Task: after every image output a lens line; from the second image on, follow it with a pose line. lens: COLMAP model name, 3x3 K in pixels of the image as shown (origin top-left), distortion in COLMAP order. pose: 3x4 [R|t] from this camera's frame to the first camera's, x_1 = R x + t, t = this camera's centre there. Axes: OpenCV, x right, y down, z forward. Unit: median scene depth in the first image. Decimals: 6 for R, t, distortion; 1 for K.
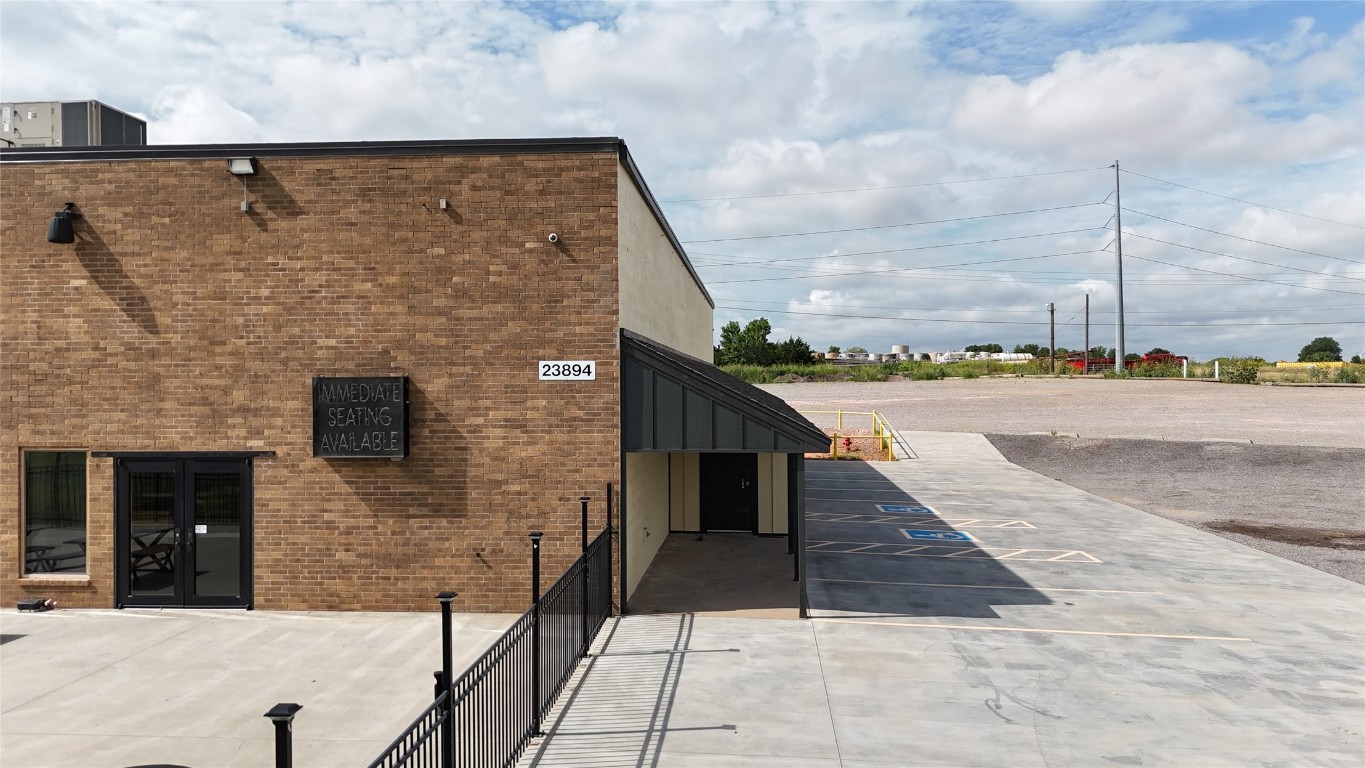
lens RADIAL K [[1003.4, 0, 682.5], [0, 1003.4, 374.4], [0, 0, 1]] dist [0.082535, -0.093713]
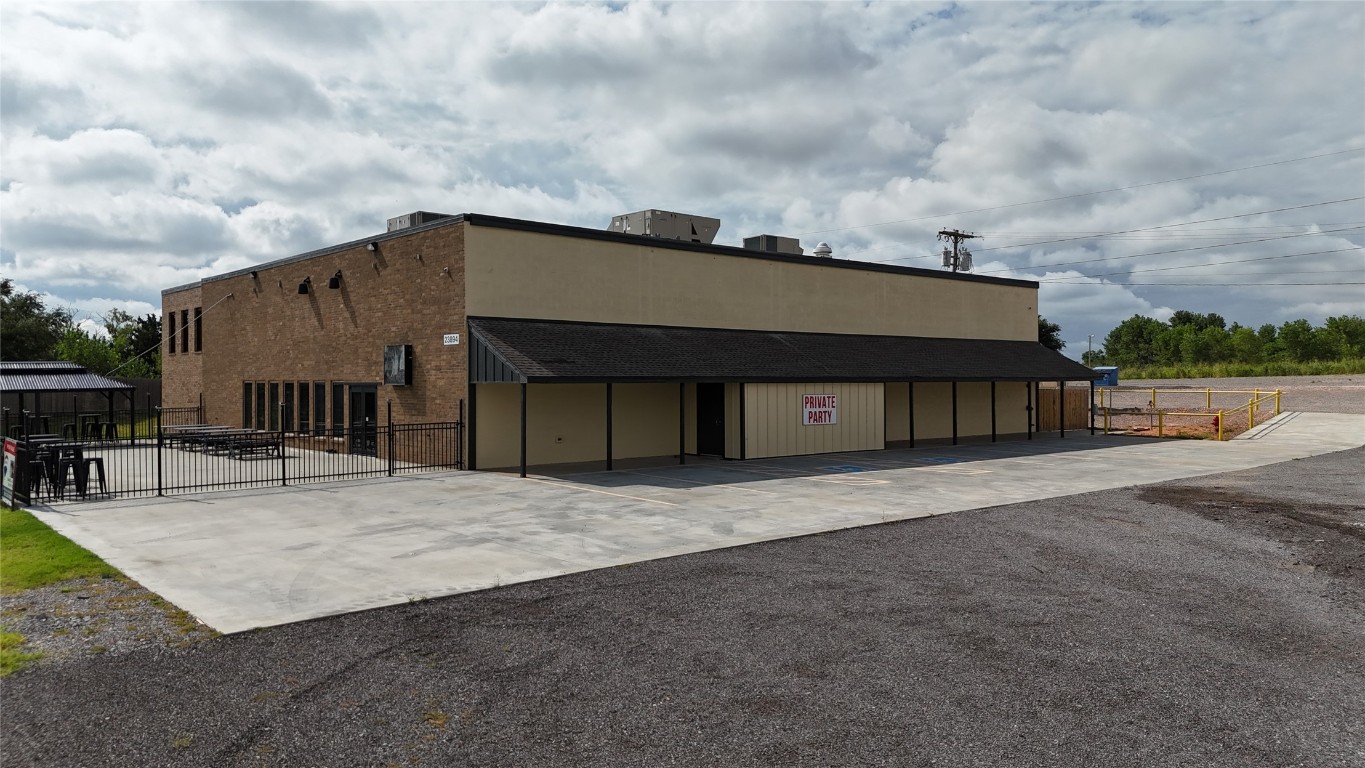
lens RADIAL K [[1003.4, 0, 682.5], [0, 1003.4, 374.4], [0, 0, 1]] dist [0.082535, -0.093713]
pose [[0.711740, -0.002537, -0.702439, 1.491563], [0.003212, 0.999995, -0.000358, 0.062104], [0.702436, -0.002002, 0.711744, -0.039887]]
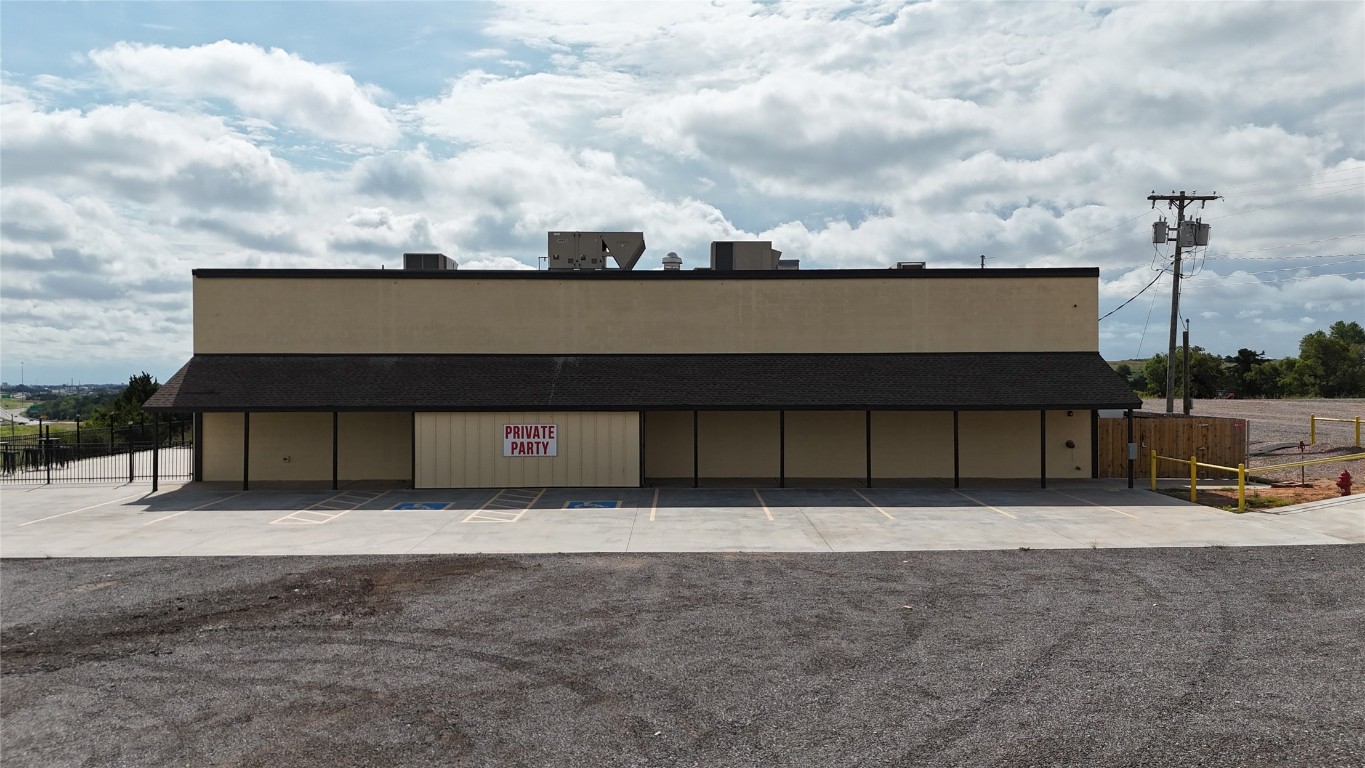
lens RADIAL K [[1003.4, 0, 682.5], [0, 1003.4, 374.4], [0, 0, 1]] dist [0.082535, -0.093713]
pose [[0.070351, -0.000427, -0.997522, 2.231939], [0.007087, 0.999975, 0.000072, 0.006829], [0.997497, -0.007074, 0.070352, 1.878983]]
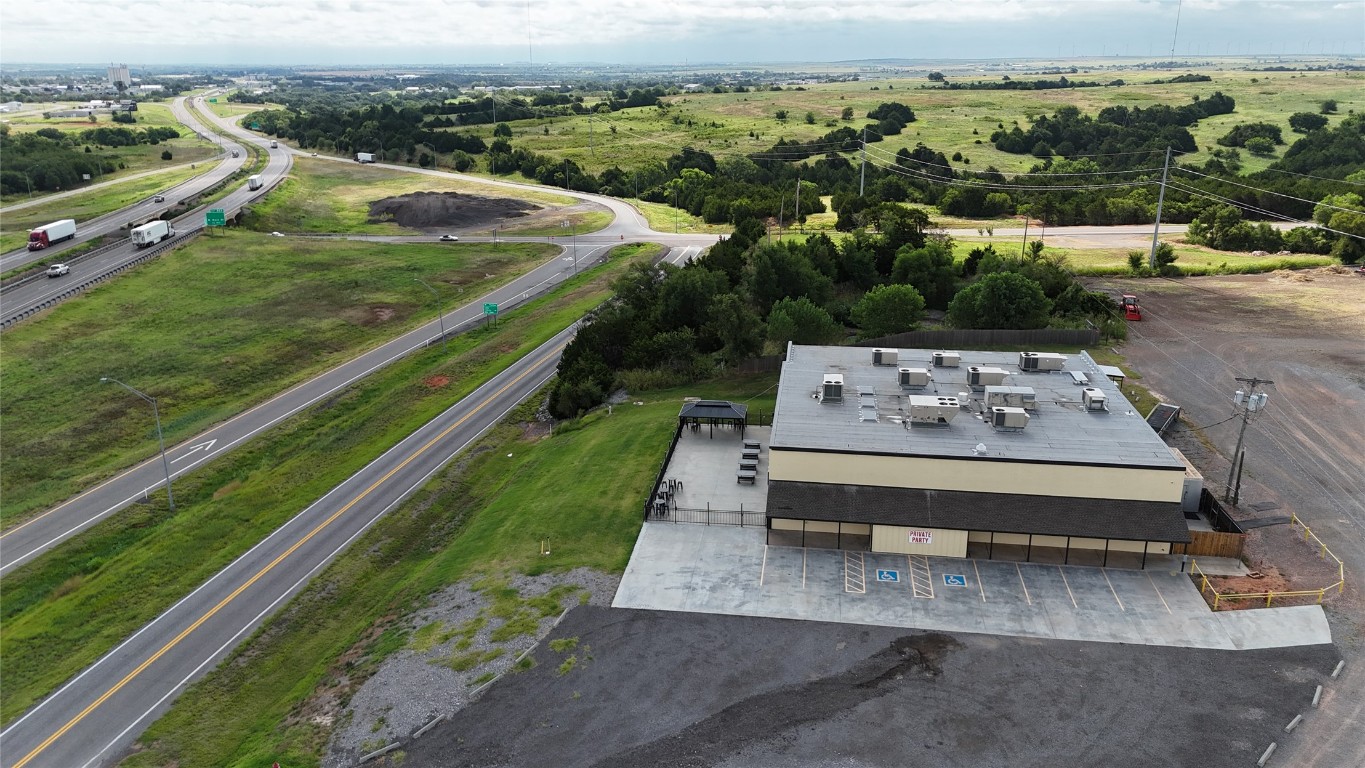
lens RADIAL K [[1003.4, 0, 682.5], [0, 1003.4, 374.4], [0, 0, 1]] dist [0.082535, -0.093713]
pose [[-0.073290, 0.299309, -0.951337, 4.742197], [0.005528, 0.954010, 0.299724, -2.118915], [0.997295, 0.016708, -0.071574, 0.890023]]
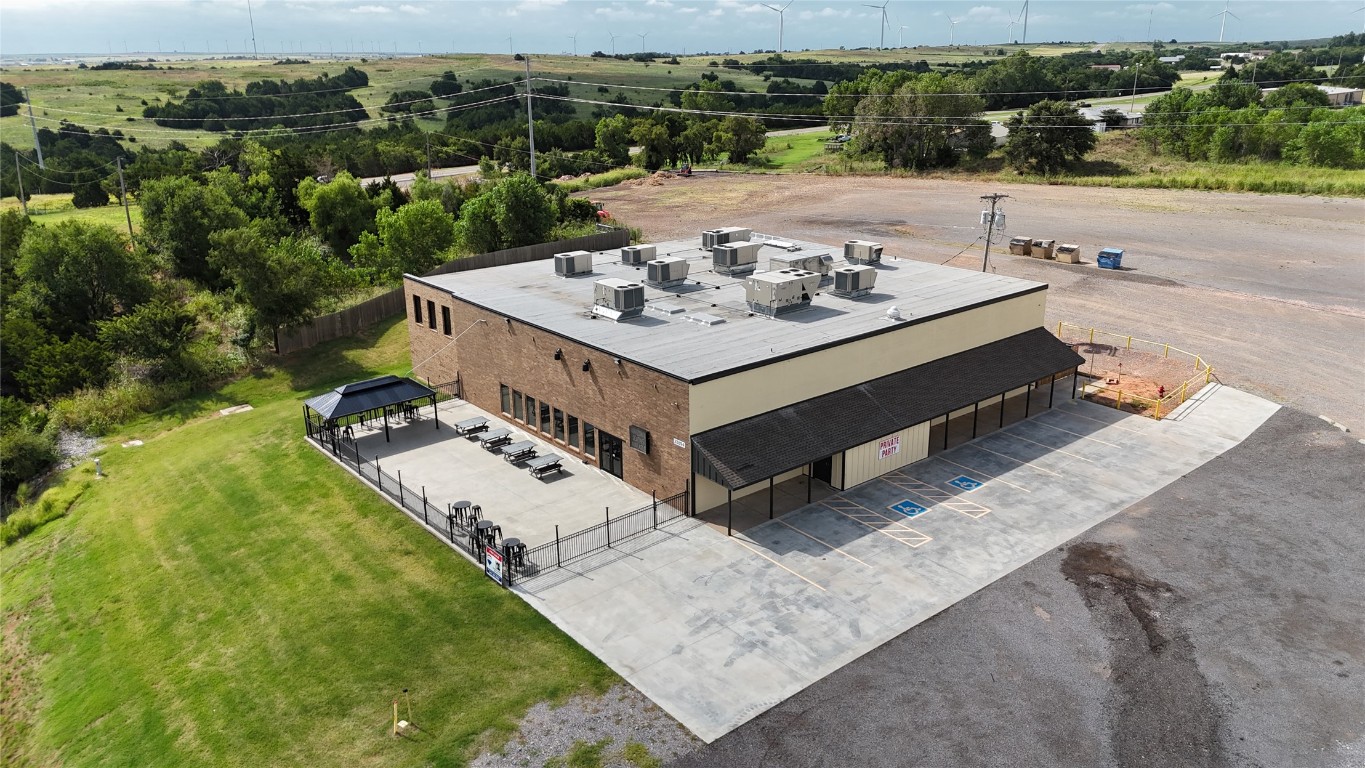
lens RADIAL K [[1003.4, 0, 682.5], [0, 1003.4, 374.4], [0, 0, 1]] dist [0.082535, -0.093713]
pose [[0.691998, 0.215049, -0.689124, 2.043439], [0.008210, 0.952193, 0.305387, -1.185638], [0.721852, -0.216985, 0.657151, -1.060217]]
